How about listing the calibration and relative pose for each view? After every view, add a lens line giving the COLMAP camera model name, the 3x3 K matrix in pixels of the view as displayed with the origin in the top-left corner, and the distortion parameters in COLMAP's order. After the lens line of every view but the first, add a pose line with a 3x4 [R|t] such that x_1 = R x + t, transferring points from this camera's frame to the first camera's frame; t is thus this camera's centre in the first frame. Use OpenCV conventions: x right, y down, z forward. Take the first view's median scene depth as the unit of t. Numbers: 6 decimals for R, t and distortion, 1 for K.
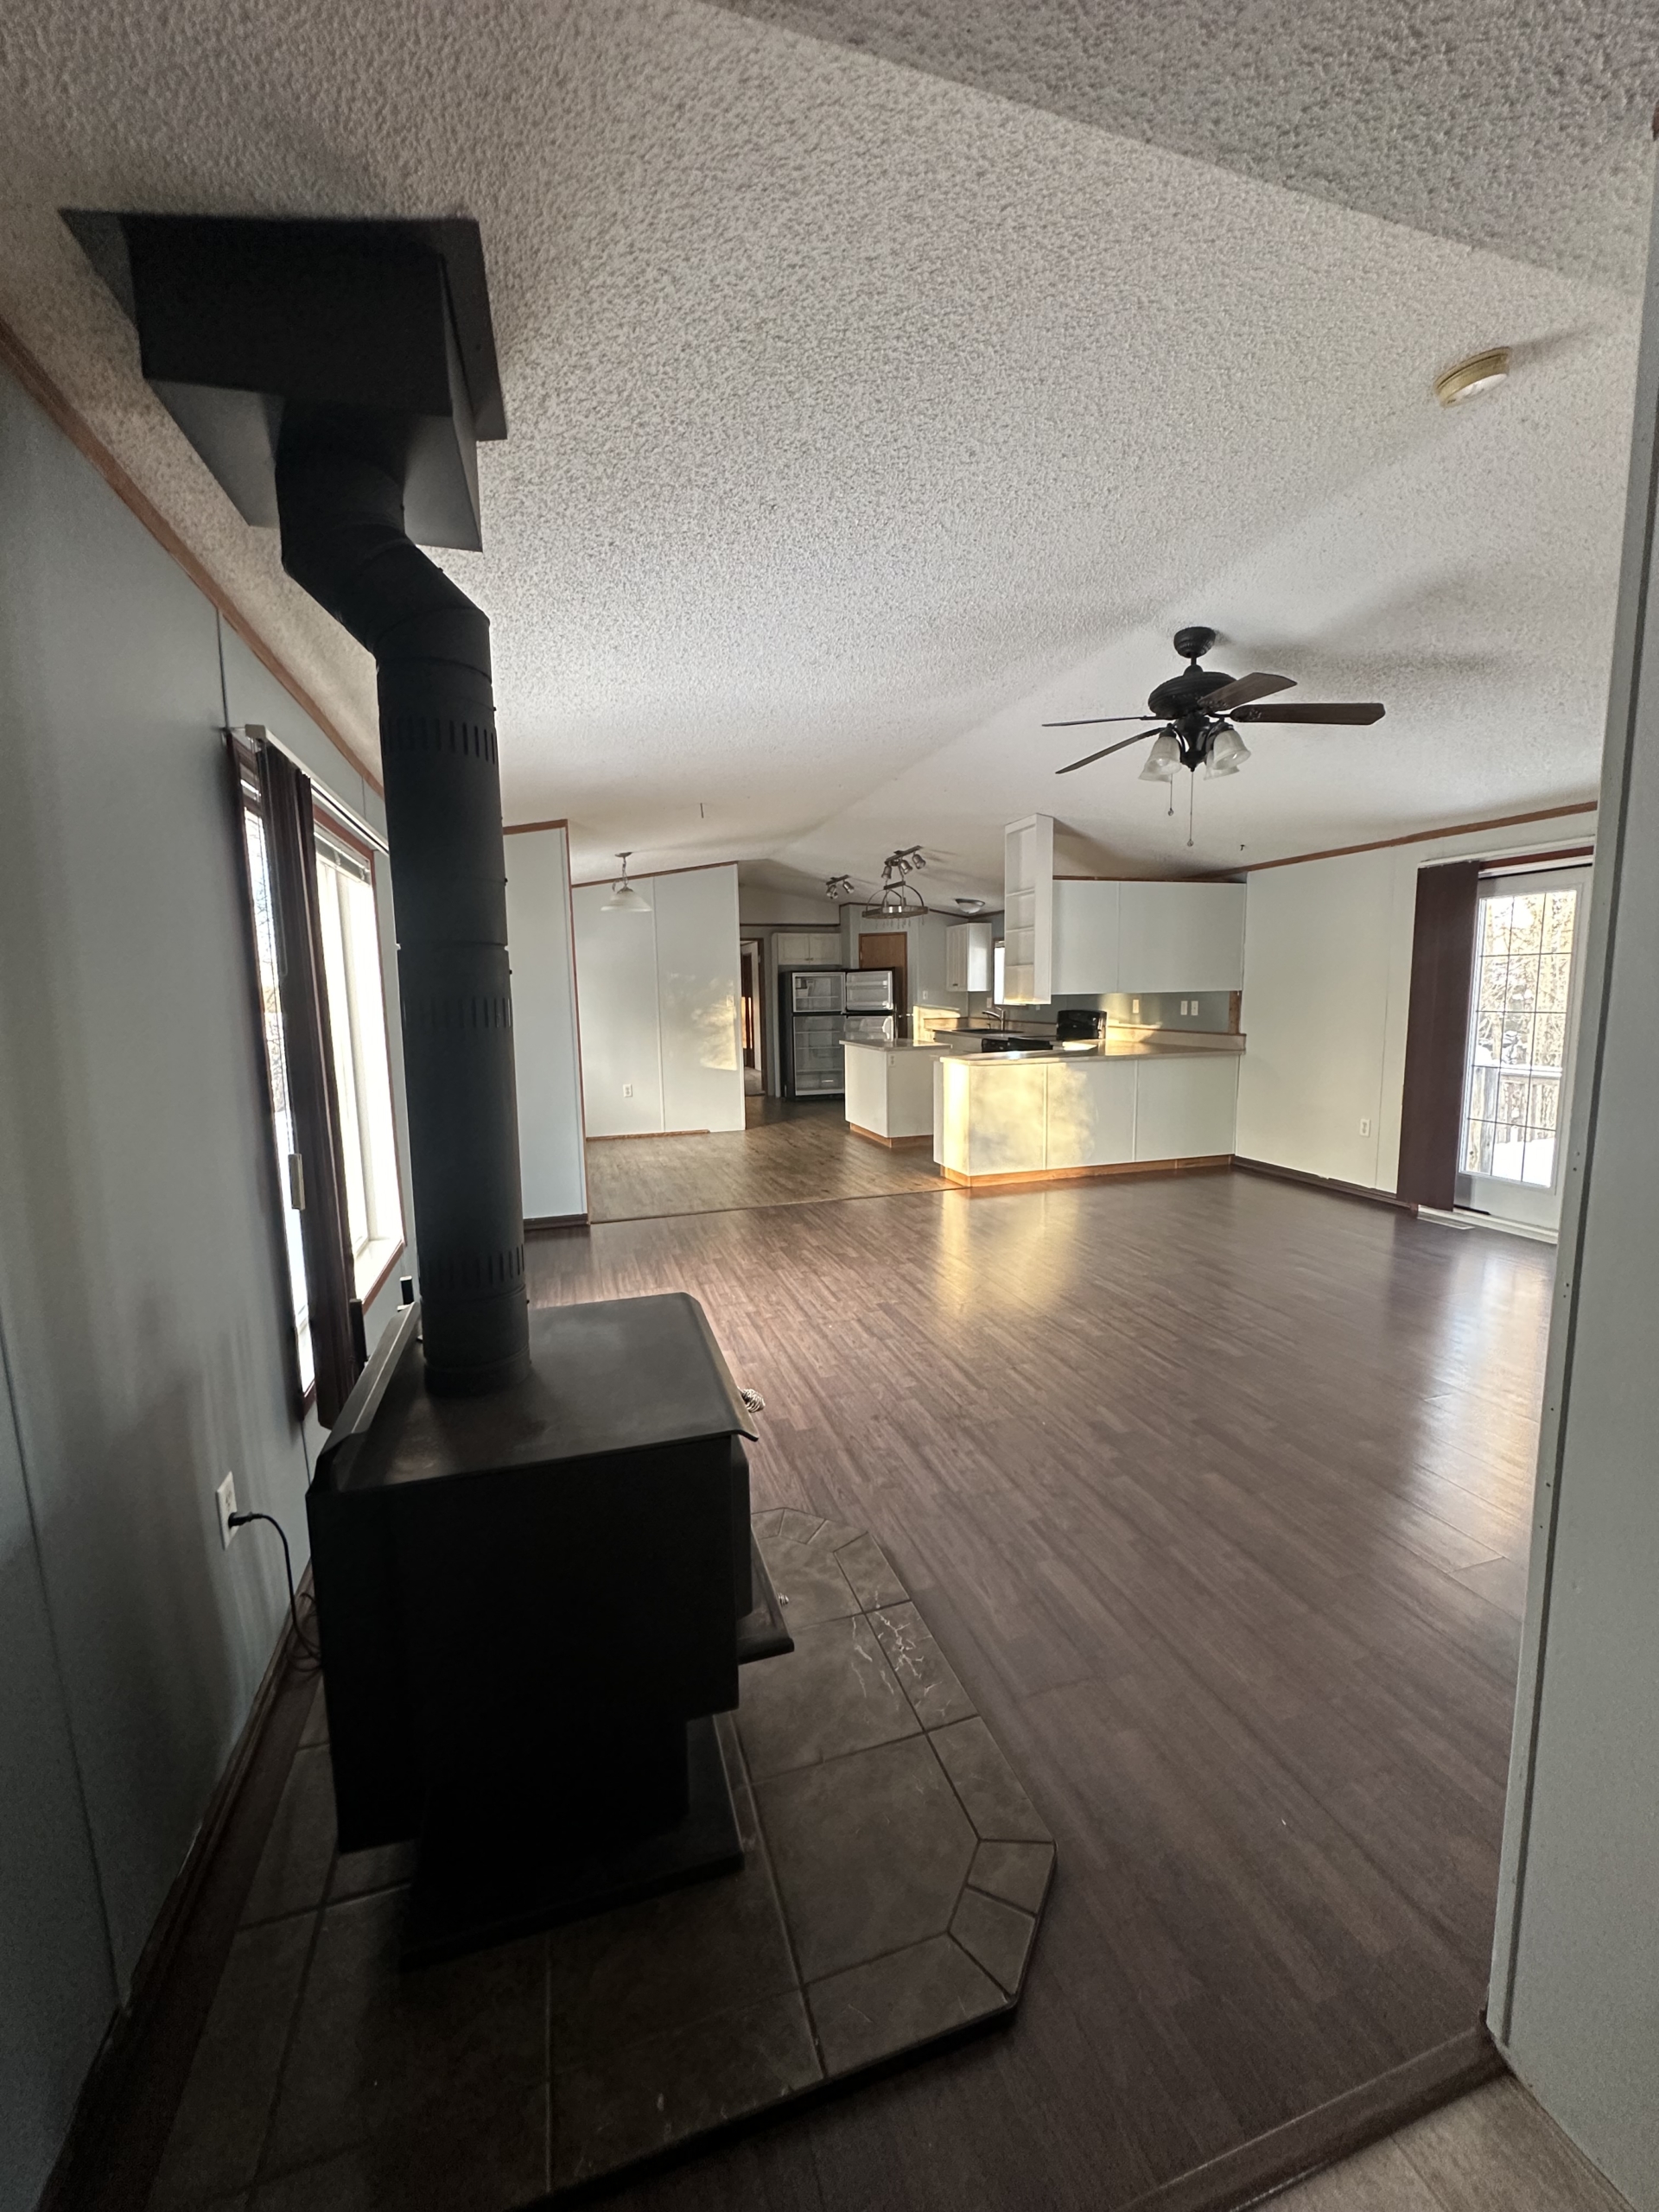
lens RADIAL K [[886.7, 0, 832.6], [0, 886.7, 1105.1], [0, 0, 1]] dist [0.000041, 0.000211]
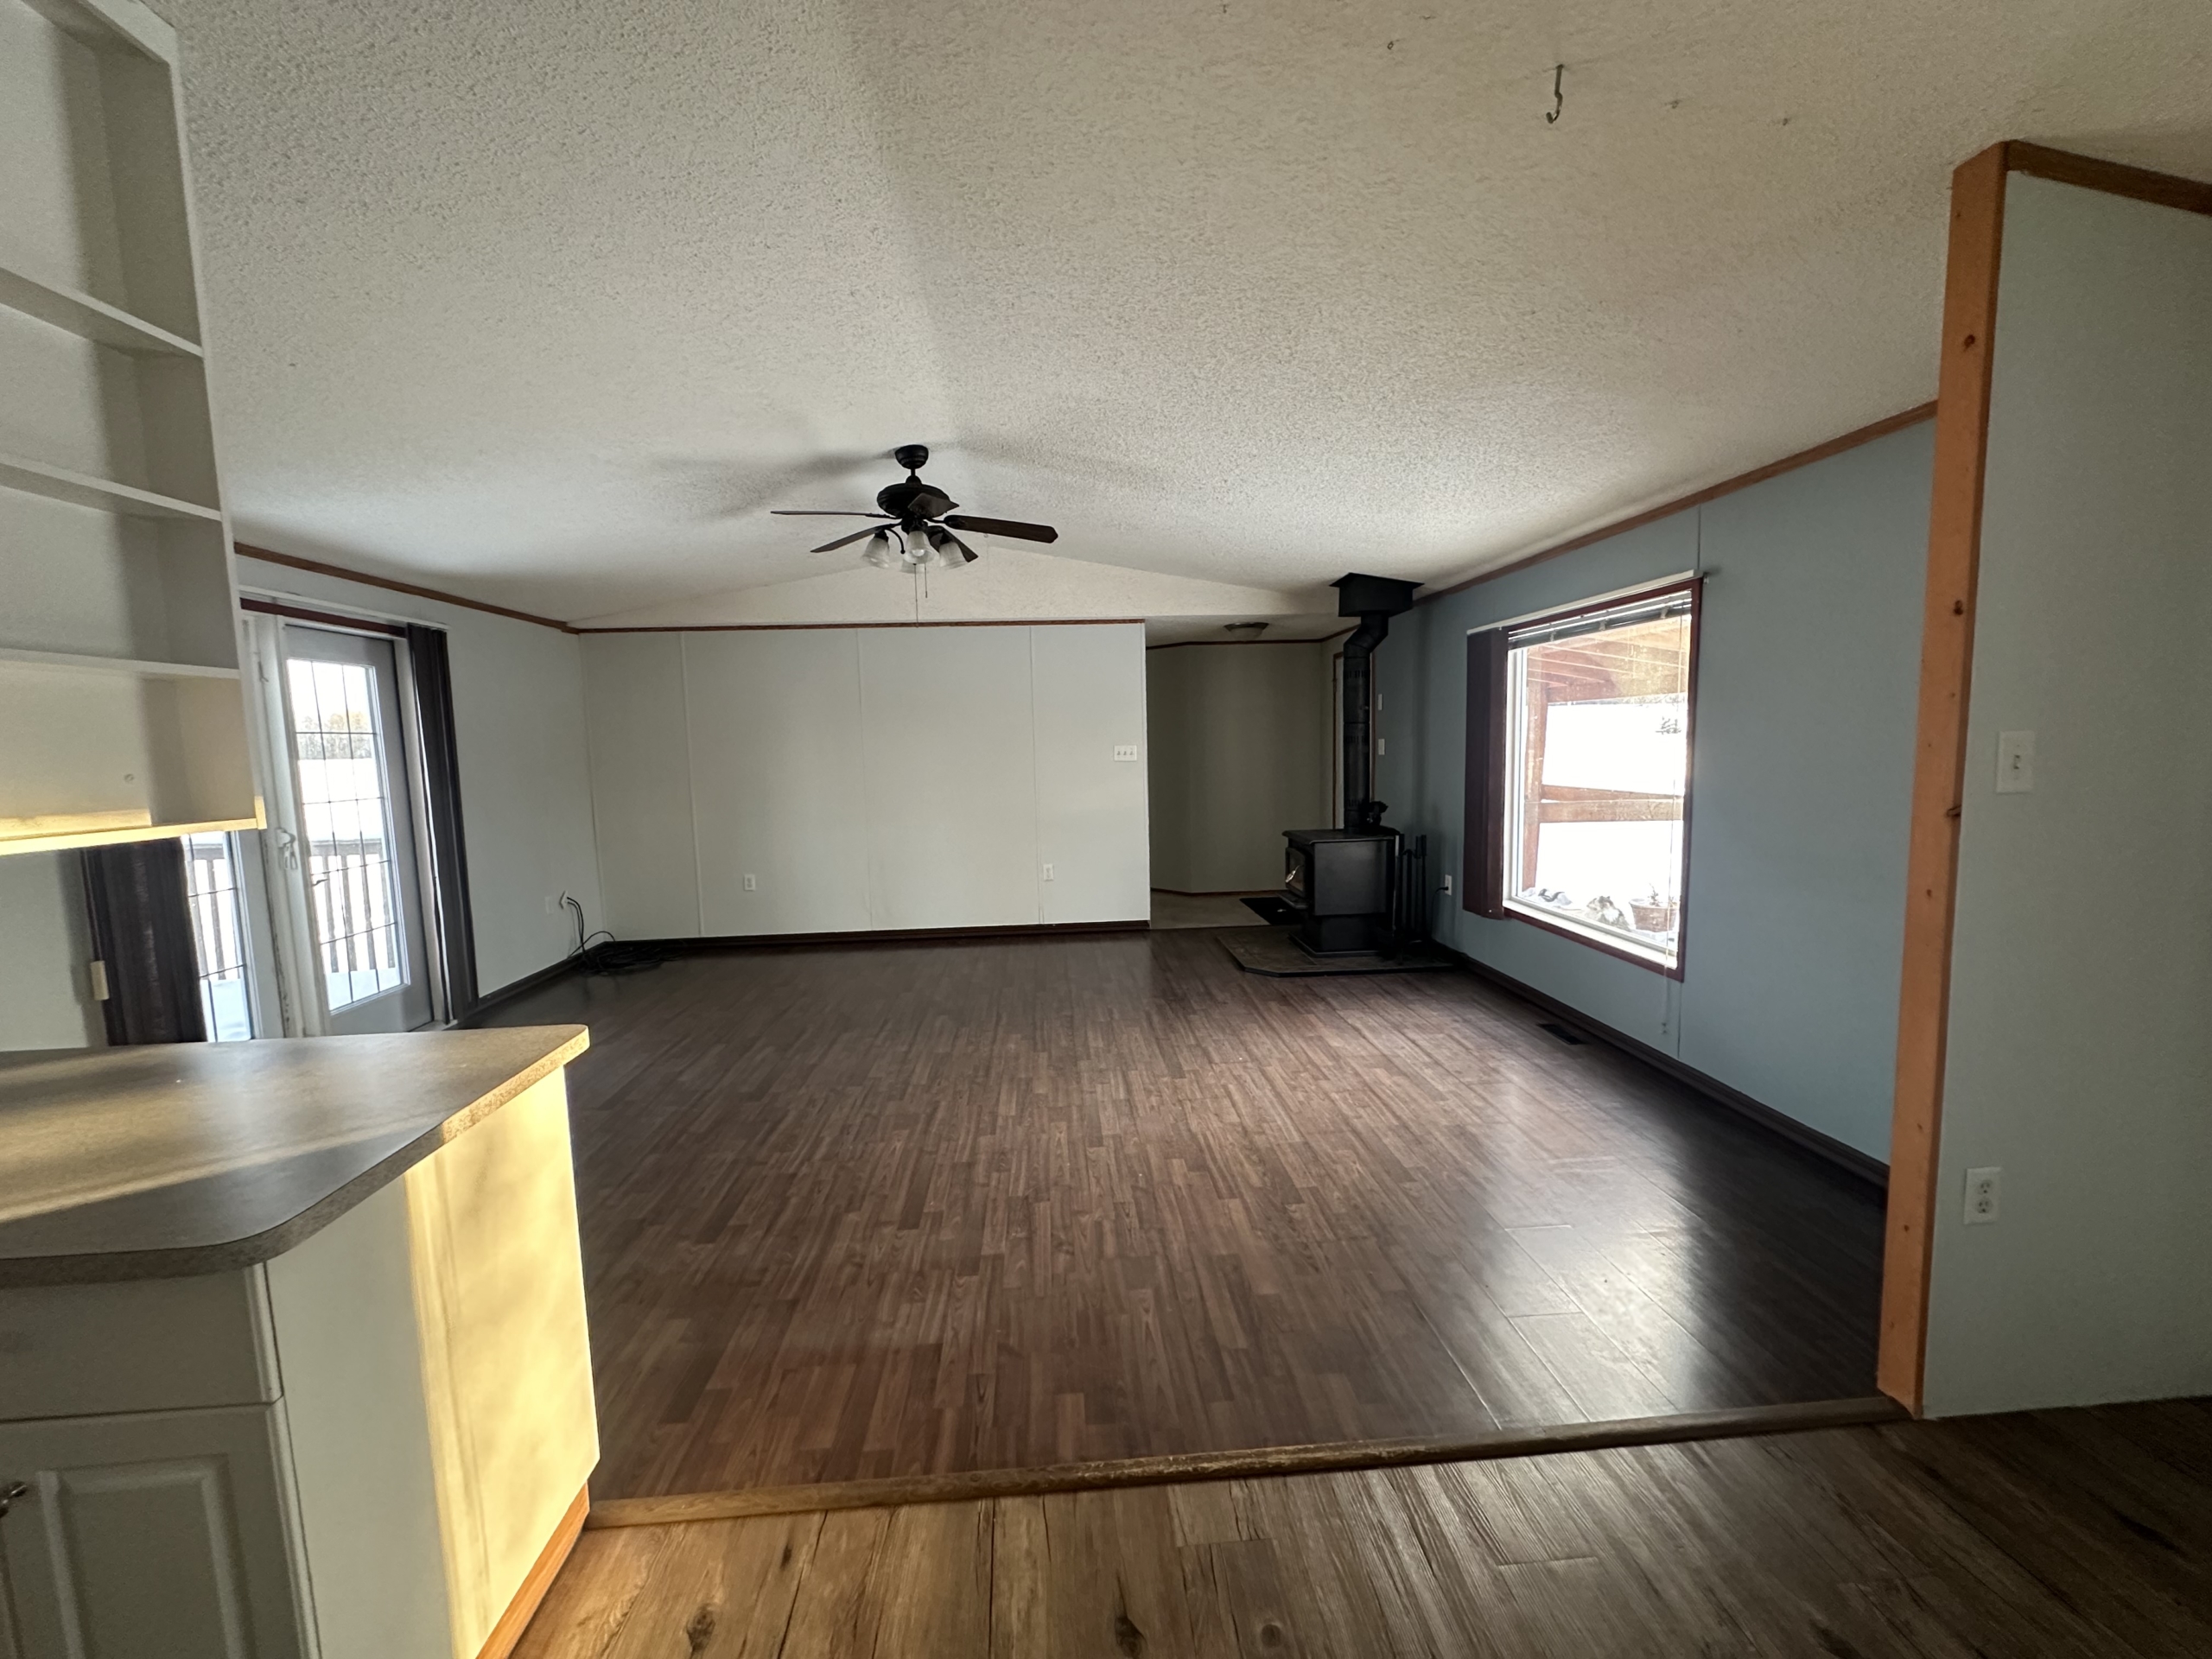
lens RADIAL K [[886.7, 0, 1107.1], [0, 886.7, 840.1], [0, 0, 1]] dist [0.000041, 0.000211]
pose [[-0.971726, 0.015257, 0.235619, -0.086927], [0.072069, 0.969454, 0.234446, -0.222654], [-0.224845, 0.244798, -0.943143, 1.713082]]
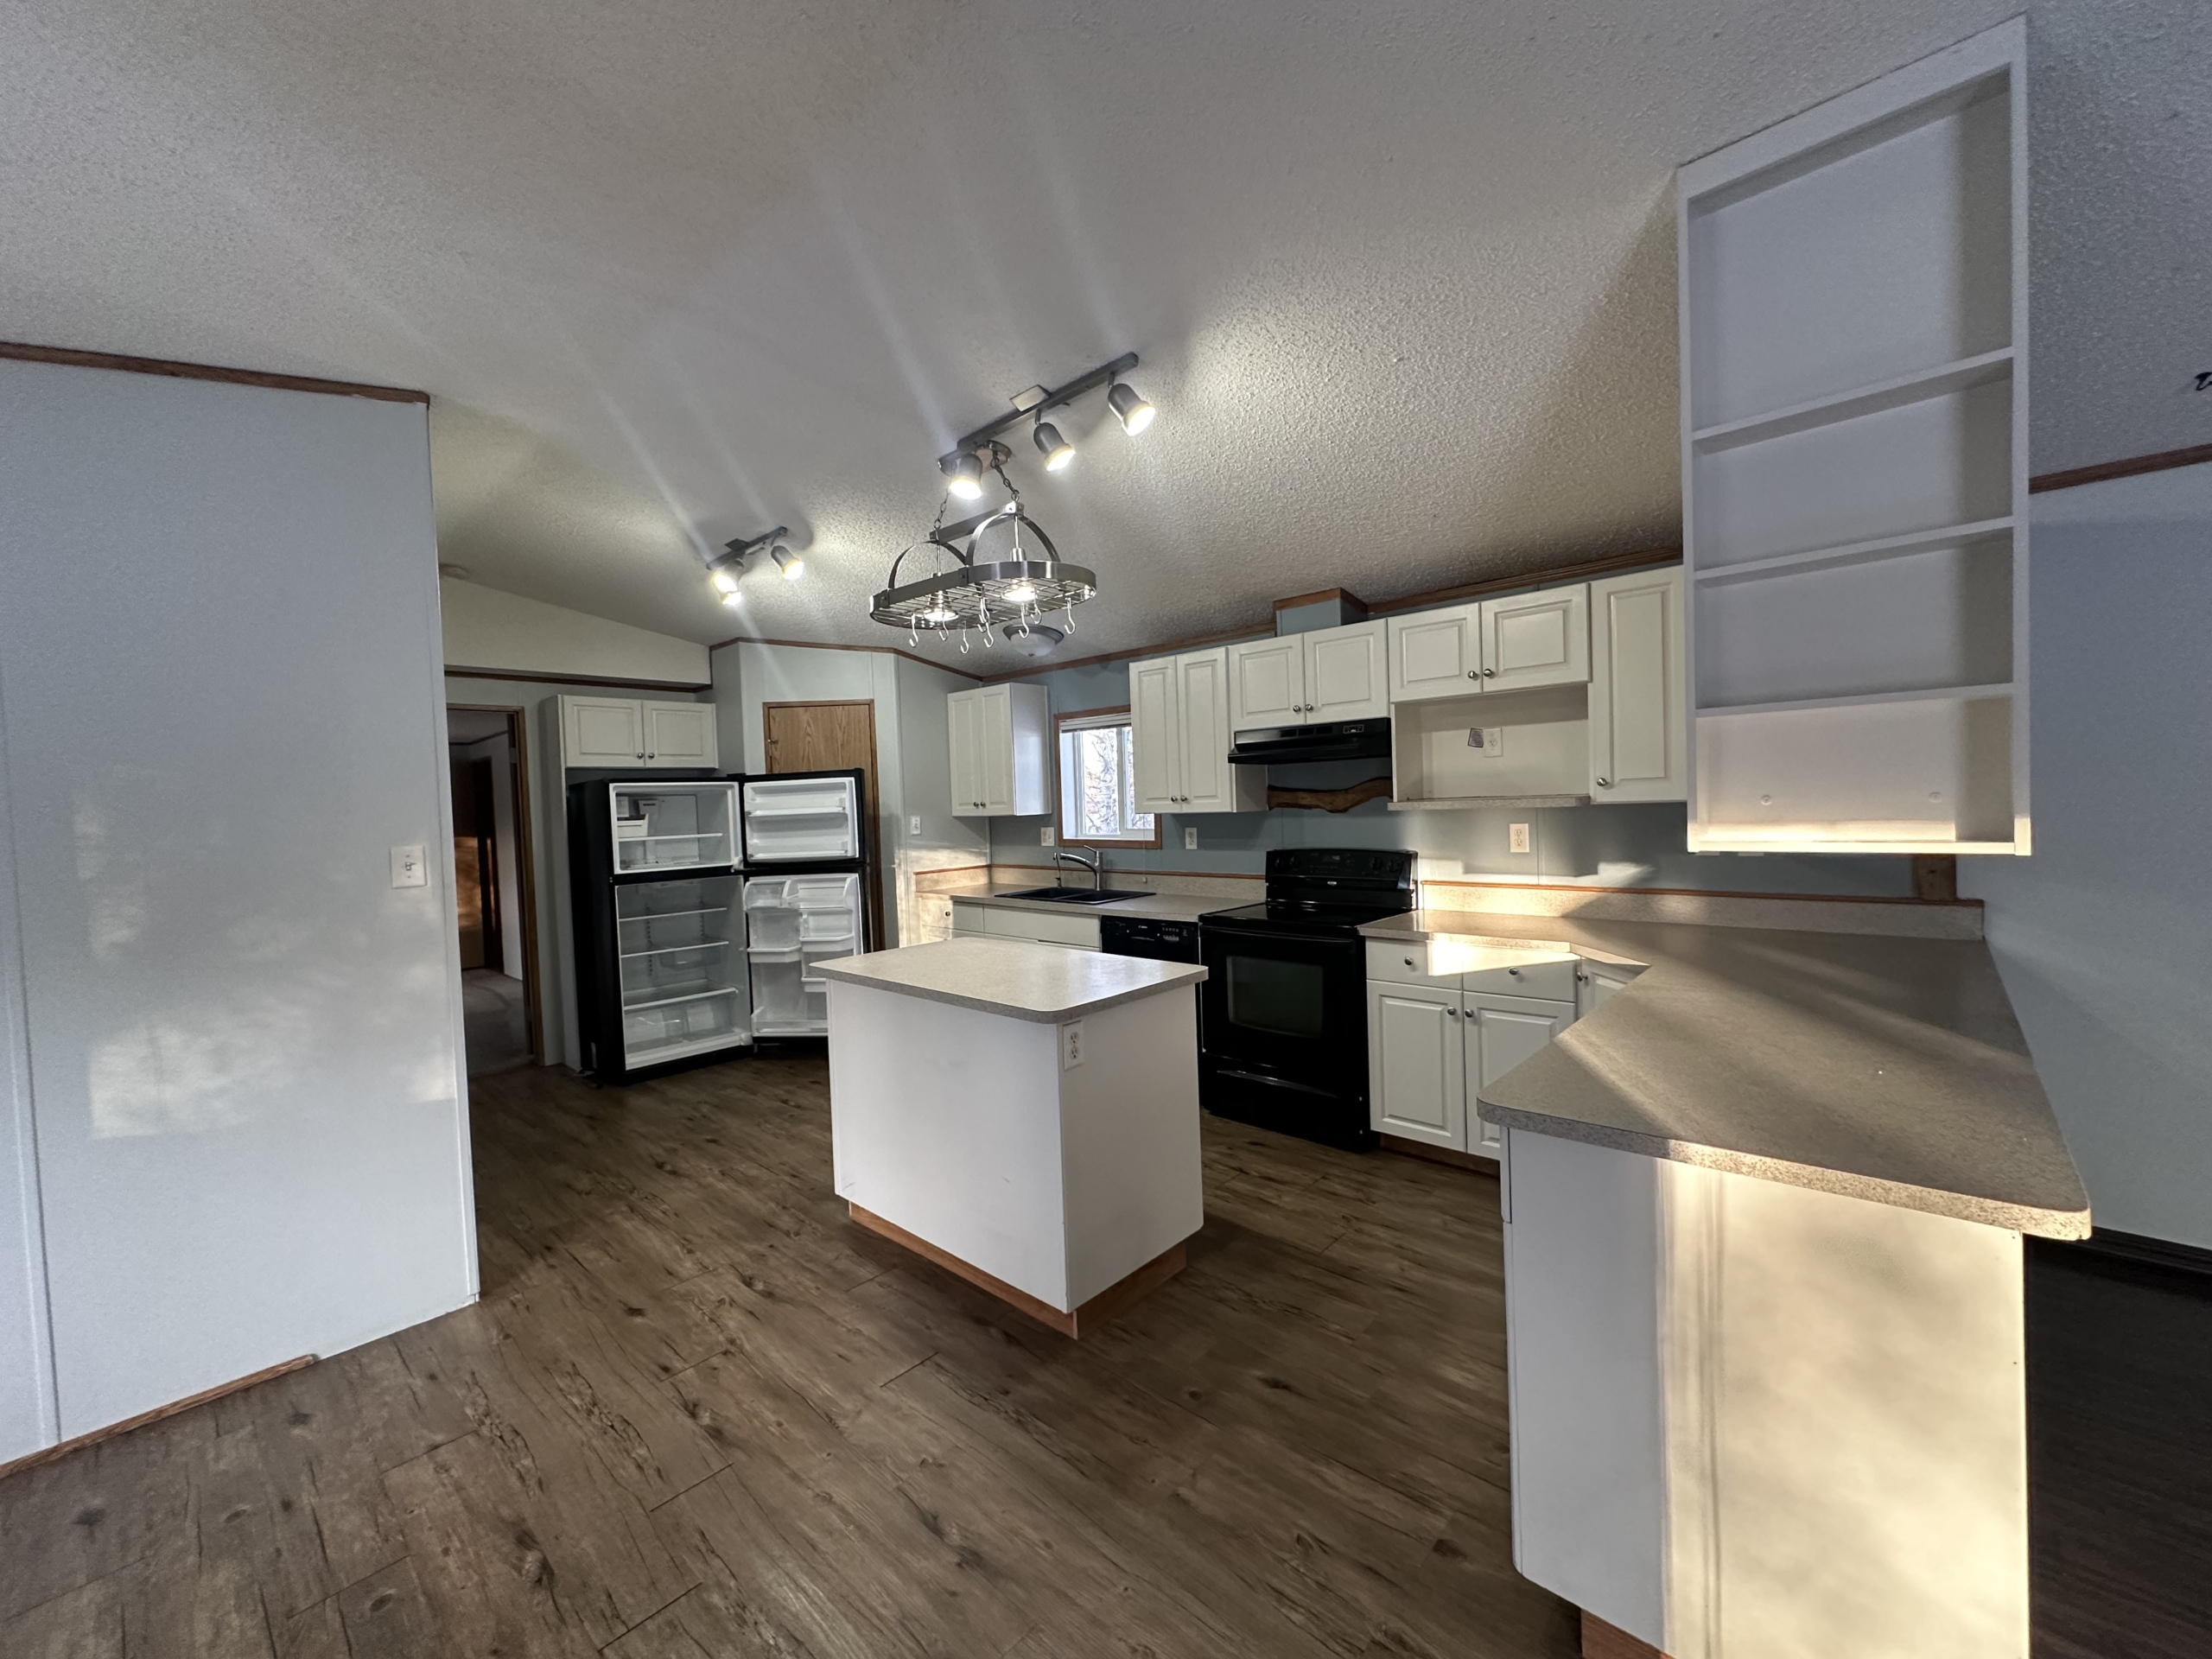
lens RADIAL K [[886.7, 0, 1101.7], [0, 886.7, 818.8], [0, 0, 1]] dist [0.000041, 0.000211]
pose [[0.869992, -0.028272, 0.492254, -0.129227], [0.088124, 0.991196, -0.098818, -0.181881], [-0.485126, 0.129351, 0.864824, 1.361151]]
